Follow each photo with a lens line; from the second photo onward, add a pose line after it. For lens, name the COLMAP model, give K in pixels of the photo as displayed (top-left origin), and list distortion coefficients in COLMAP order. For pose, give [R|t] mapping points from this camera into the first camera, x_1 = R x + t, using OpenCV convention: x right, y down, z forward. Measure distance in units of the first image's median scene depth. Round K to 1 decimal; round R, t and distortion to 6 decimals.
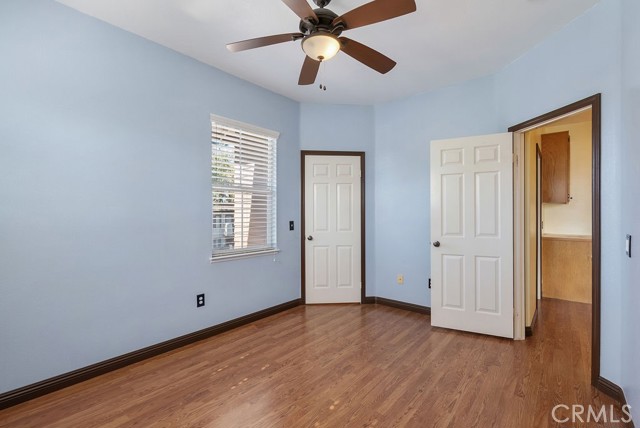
lens RADIAL K [[297.3, 0, 318.4], [0, 297.3, 215.2], [0, 0, 1]] dist [-0.008292, 0.003209]
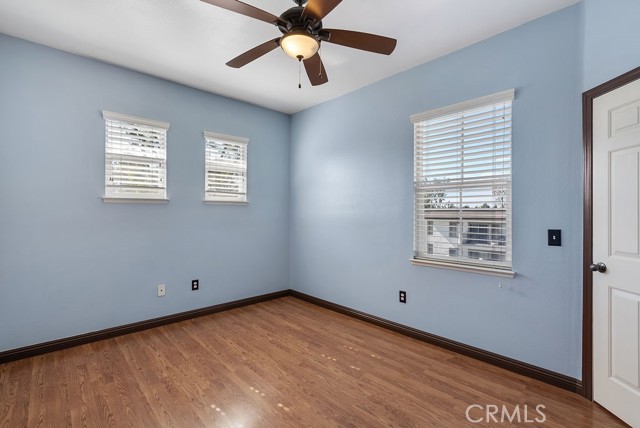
lens RADIAL K [[297.3, 0, 318.7], [0, 297.3, 211.1], [0, 0, 1]] dist [-0.008292, 0.003209]
pose [[-0.137165, -0.007855, -0.990517, 0.740705], [-0.010527, 0.999924, -0.006472, -0.008963], [0.990492, 0.009540, -0.137237, 0.899148]]
